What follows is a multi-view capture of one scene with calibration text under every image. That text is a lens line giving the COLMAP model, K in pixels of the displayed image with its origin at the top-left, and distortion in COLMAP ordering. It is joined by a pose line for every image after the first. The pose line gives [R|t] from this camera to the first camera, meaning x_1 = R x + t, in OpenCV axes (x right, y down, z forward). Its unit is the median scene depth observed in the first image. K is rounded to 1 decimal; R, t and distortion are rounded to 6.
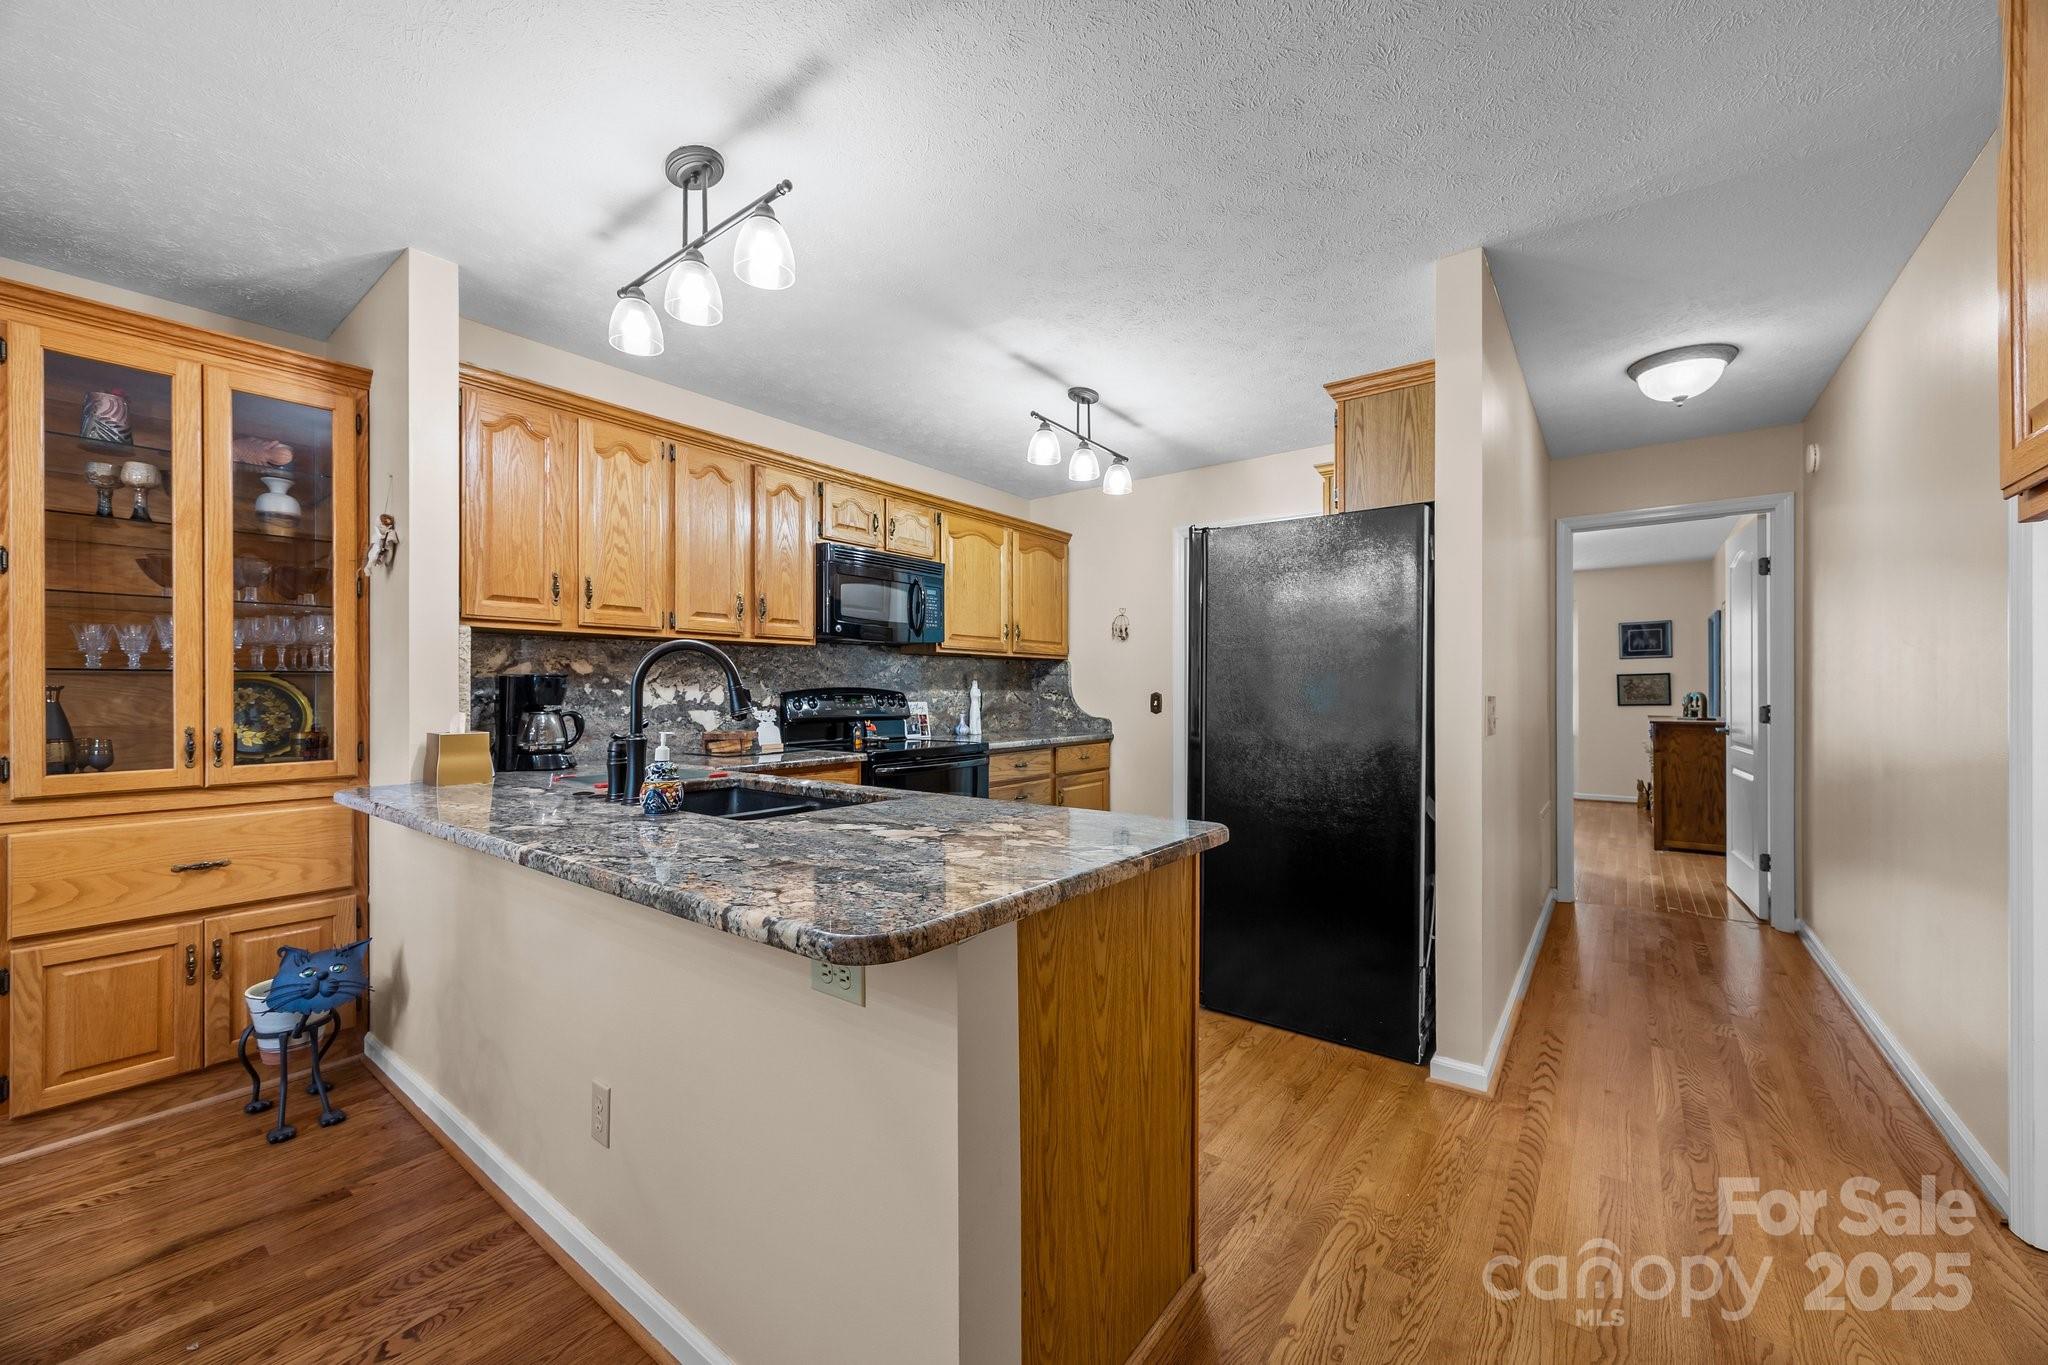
lens RADIAL K [[790.0, 0, 1039.1], [0, 790.0, 684.5], [0, 0, 1]] dist [-0.000092, -0.000100]
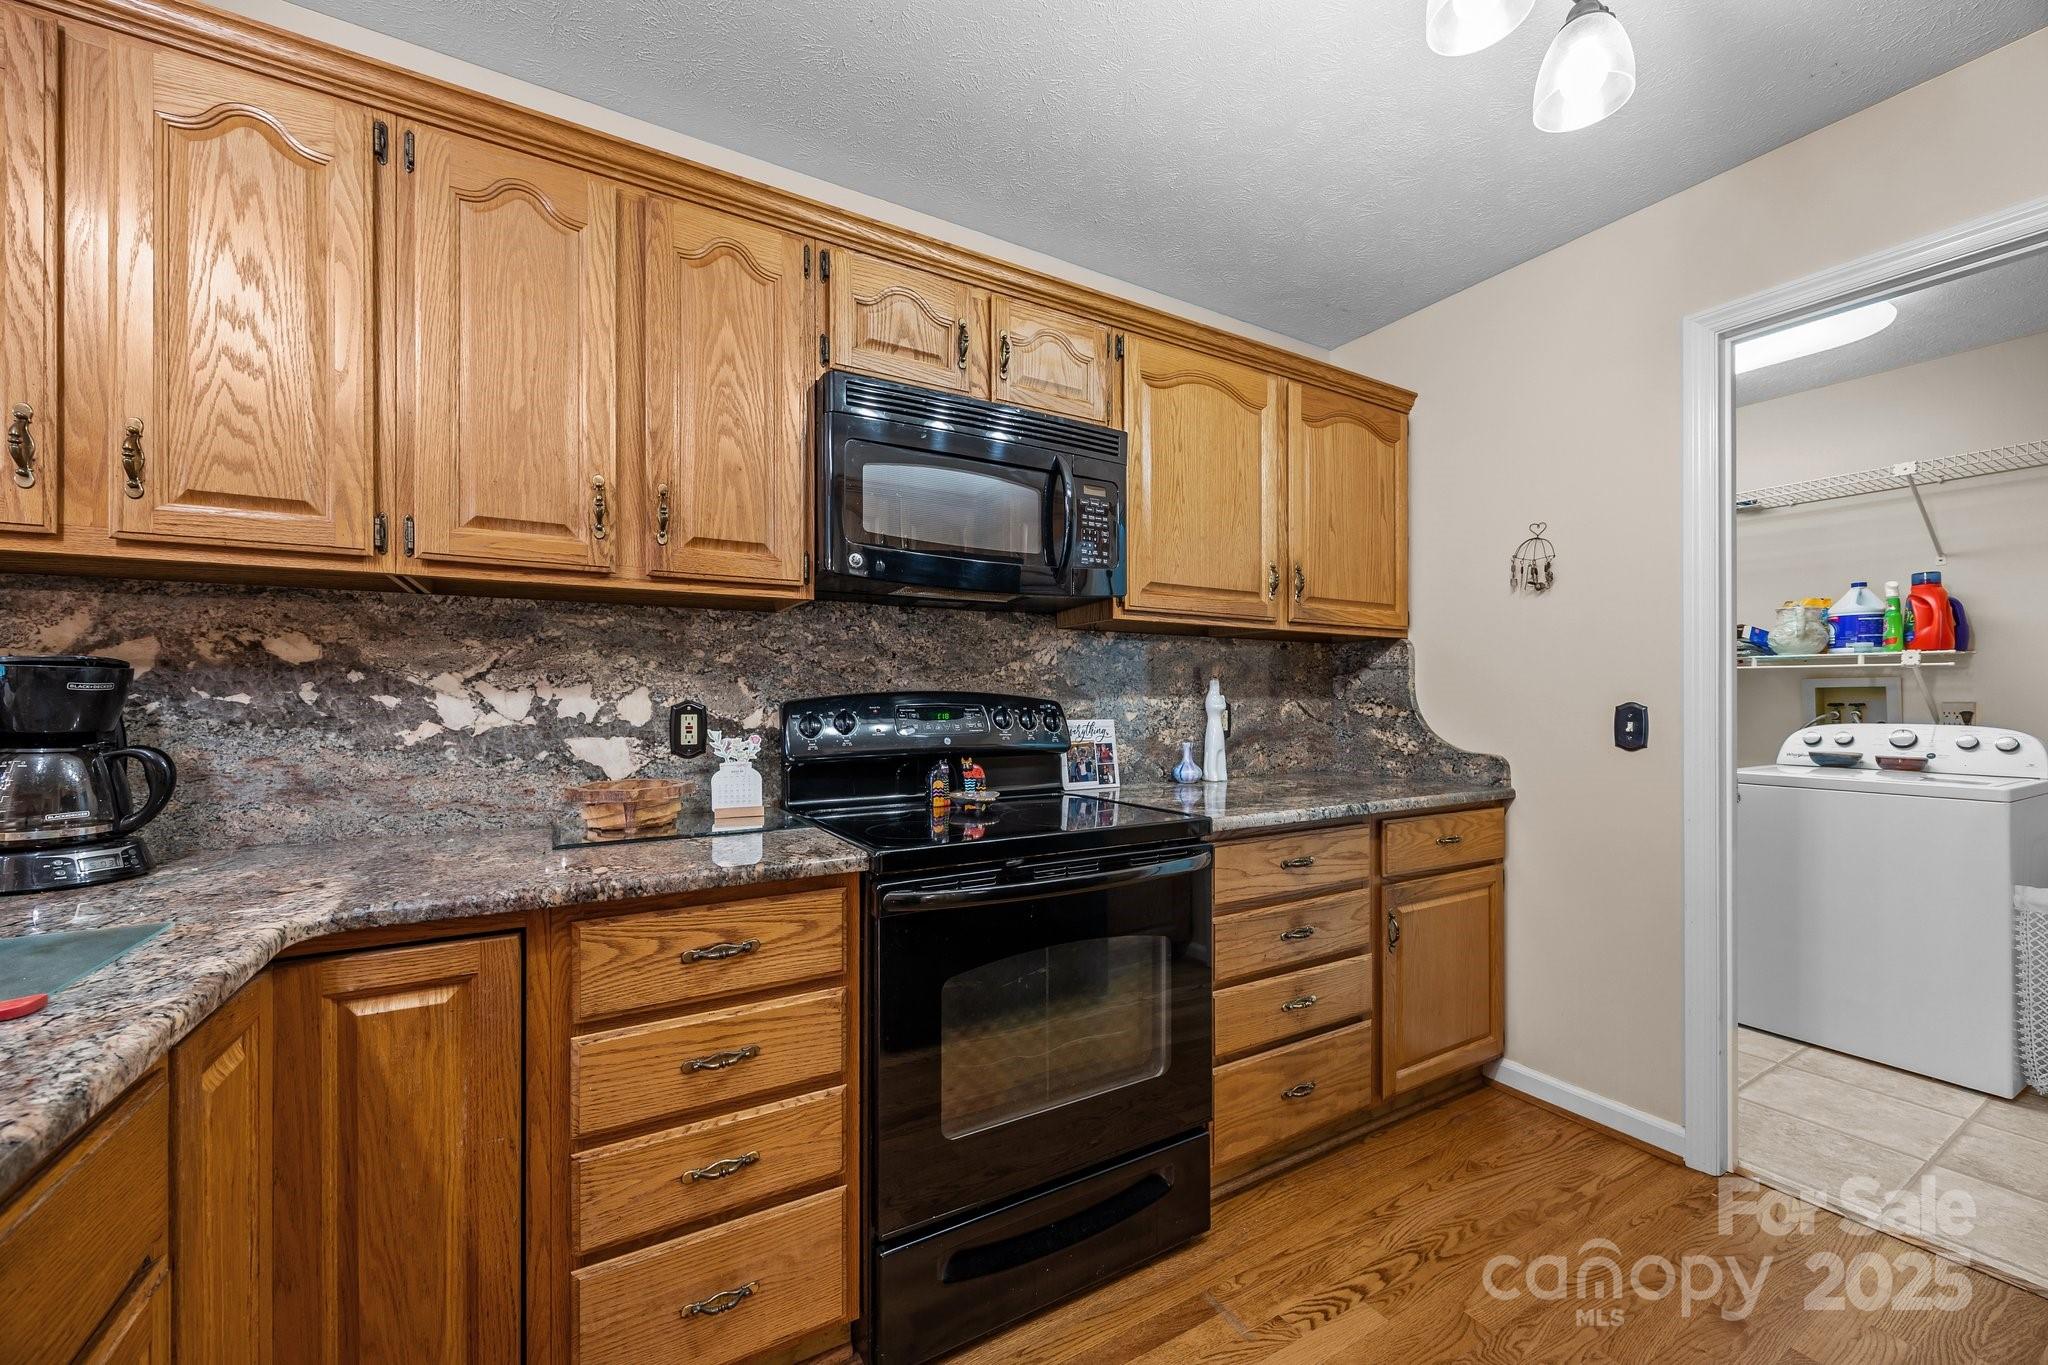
lens RADIAL K [[790.0, 0, 1022.9], [0, 790.0, 697.5], [0, 0, 1]] dist [-0.000092, -0.000100]
pose [[0.918477, 0.000597, -0.395474, 0.012950], [0.002076, 0.999978, 0.006332, 0.004488], [0.395469, -0.006637, 0.918455, 0.571063]]
